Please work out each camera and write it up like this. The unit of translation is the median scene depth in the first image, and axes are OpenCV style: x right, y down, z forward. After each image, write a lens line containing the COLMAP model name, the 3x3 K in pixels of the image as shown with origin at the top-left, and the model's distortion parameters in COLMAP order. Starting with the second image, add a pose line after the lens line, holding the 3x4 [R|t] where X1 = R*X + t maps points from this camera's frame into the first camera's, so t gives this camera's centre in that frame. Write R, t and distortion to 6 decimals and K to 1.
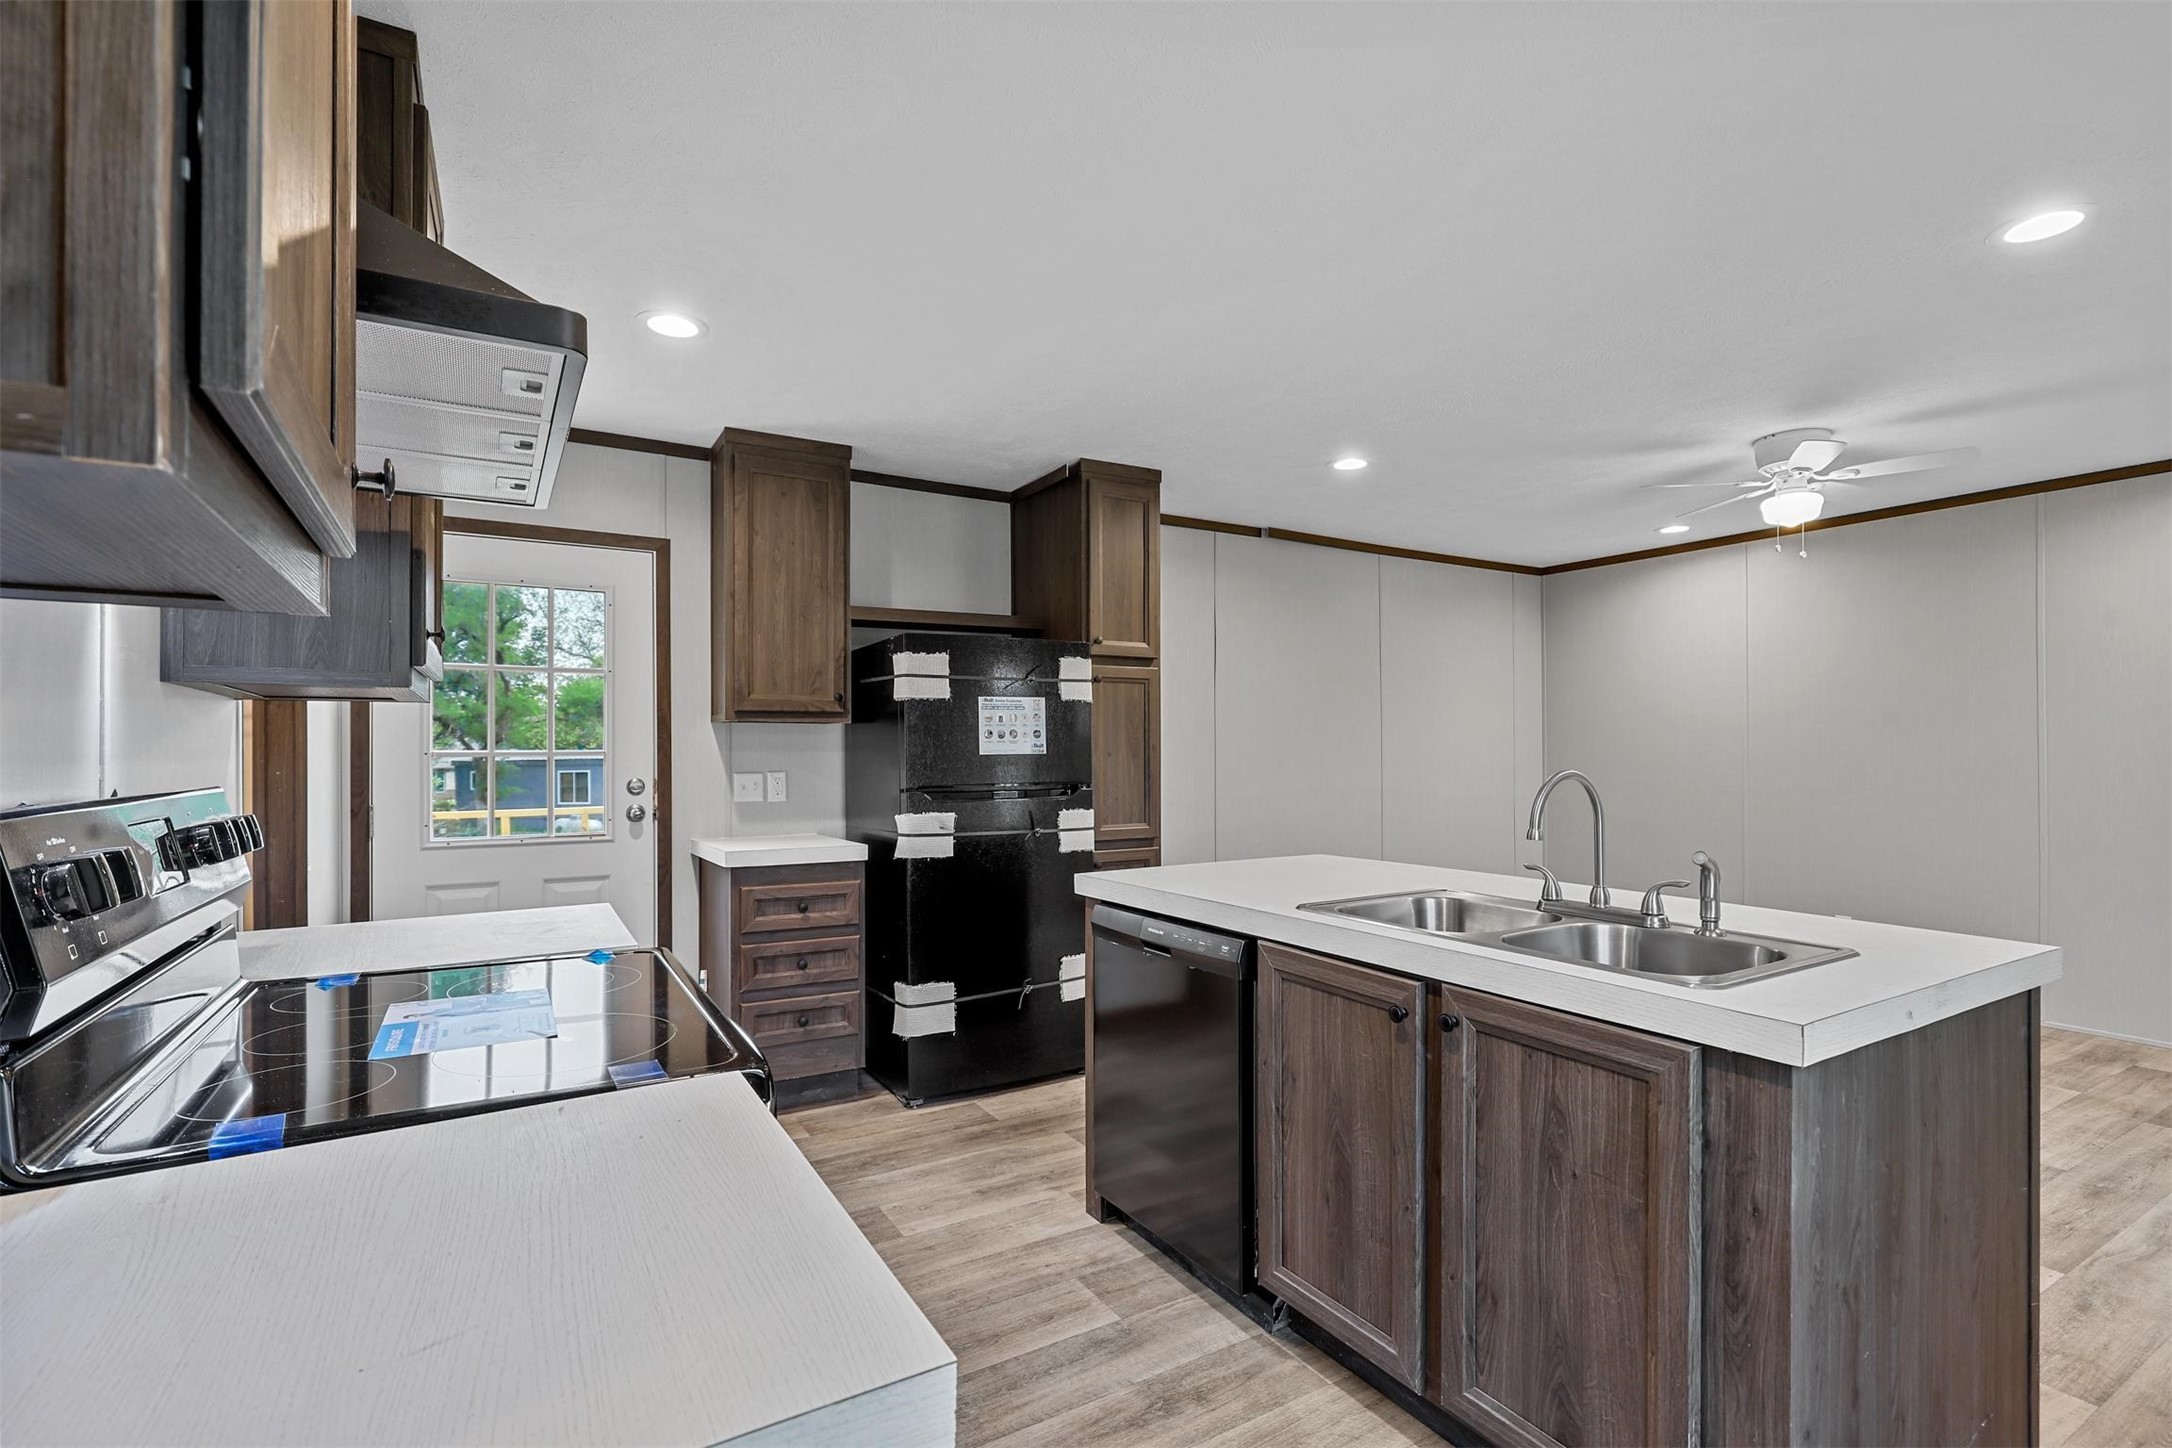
lens RADIAL K [[986.6, 0, 1106.3], [0, 986.6, 737.2], [0, 0, 1]] dist [0.000648, -0.000147]
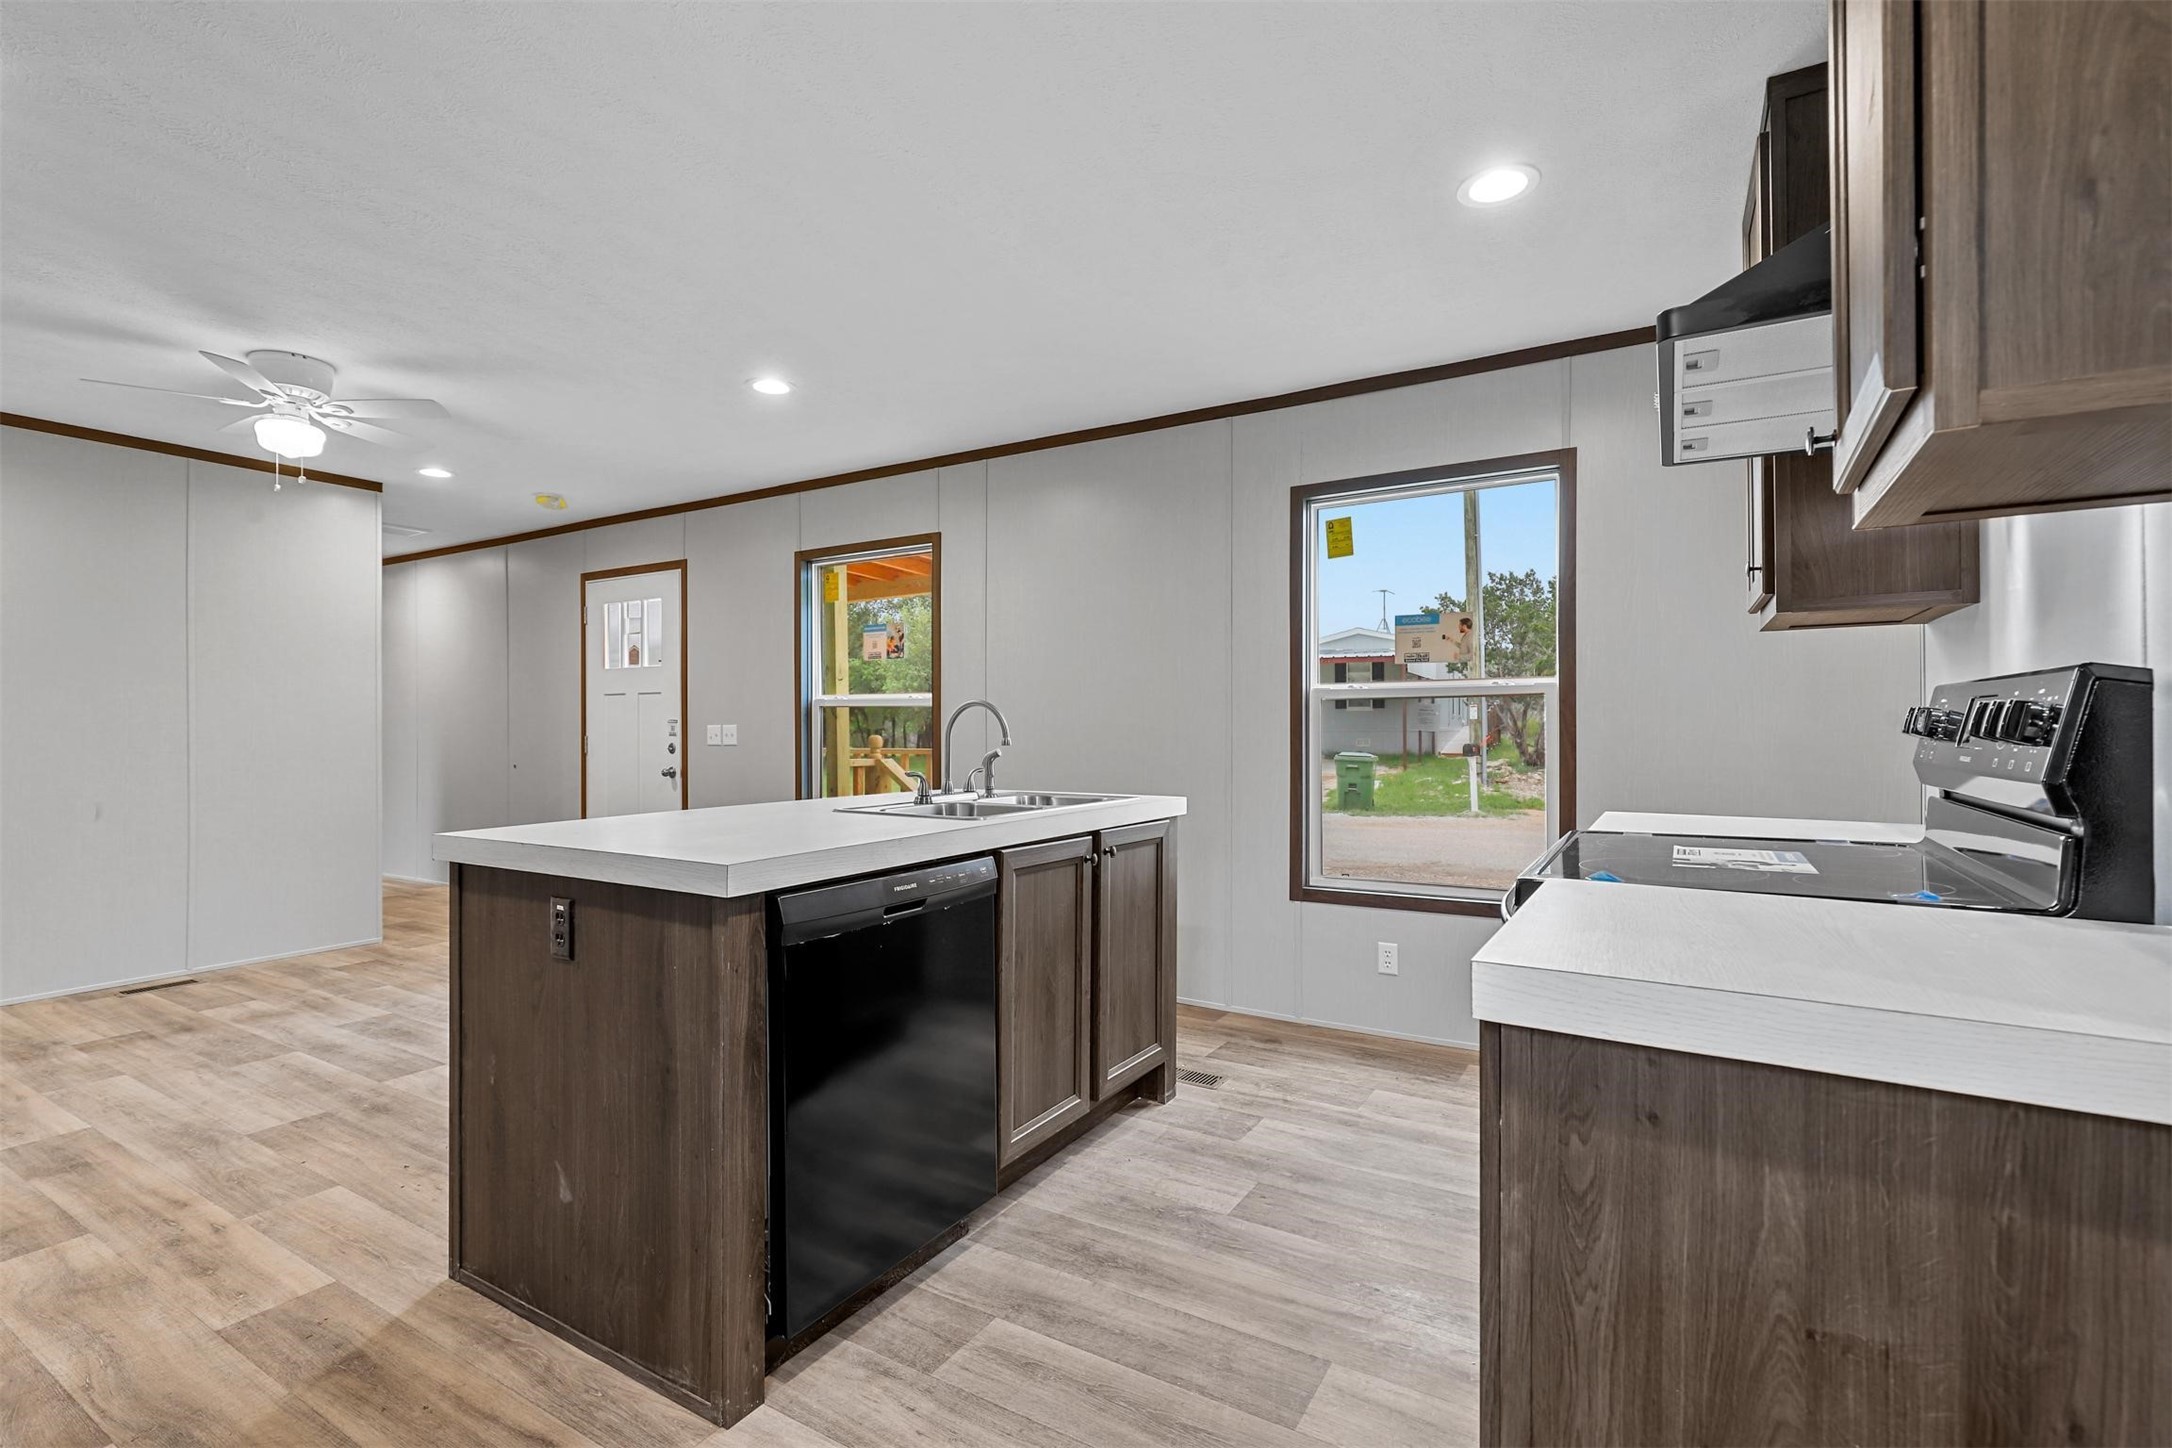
lens RADIAL K [[986.6, 0, 1078.8], [0, 986.6, 719.4], [0, 0, 1]] dist [0.000648, -0.000147]
pose [[-0.453235, 0.014521, 0.891273, -0.796150], [-0.007448, 0.999771, -0.020076, 0.080660], [-0.891360, -0.015737, -0.453023, 1.333472]]
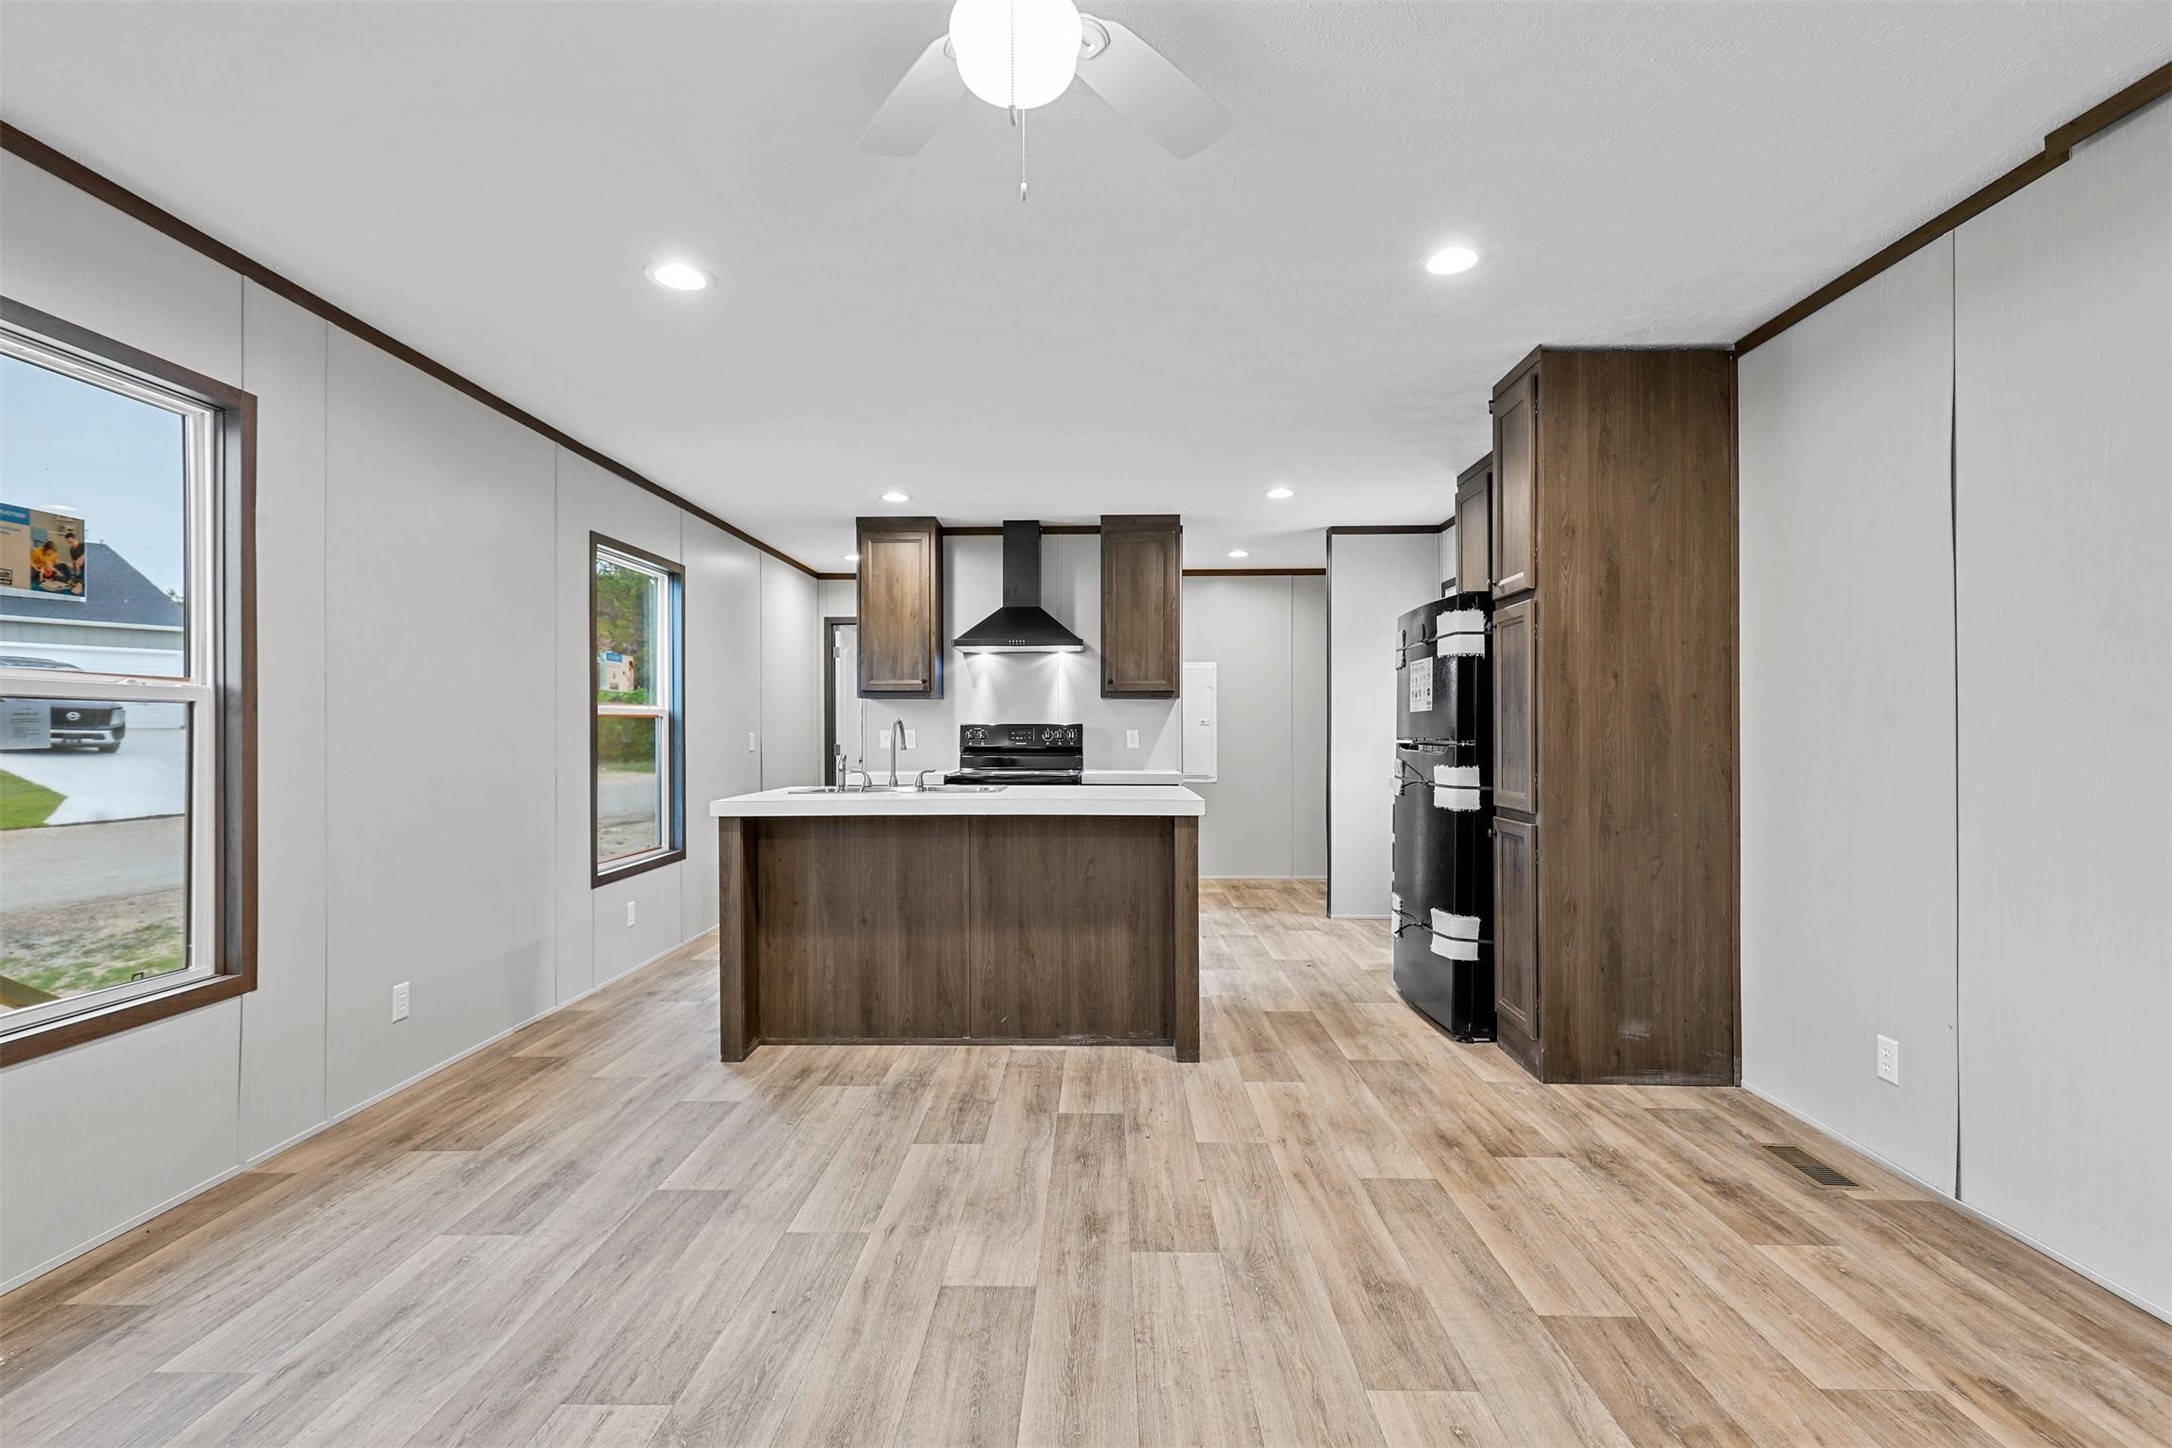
lens RADIAL K [[986.6, 0, 1083.7], [0, 986.6, 726.2], [0, 0, 1]] dist [0.000648, -0.000147]
pose [[-0.542642, 0.004384, -0.839952, 1.773019], [0.021095, 0.999742, -0.008410, 0.067910], [0.839699, -0.022282, -0.542595, 2.155816]]
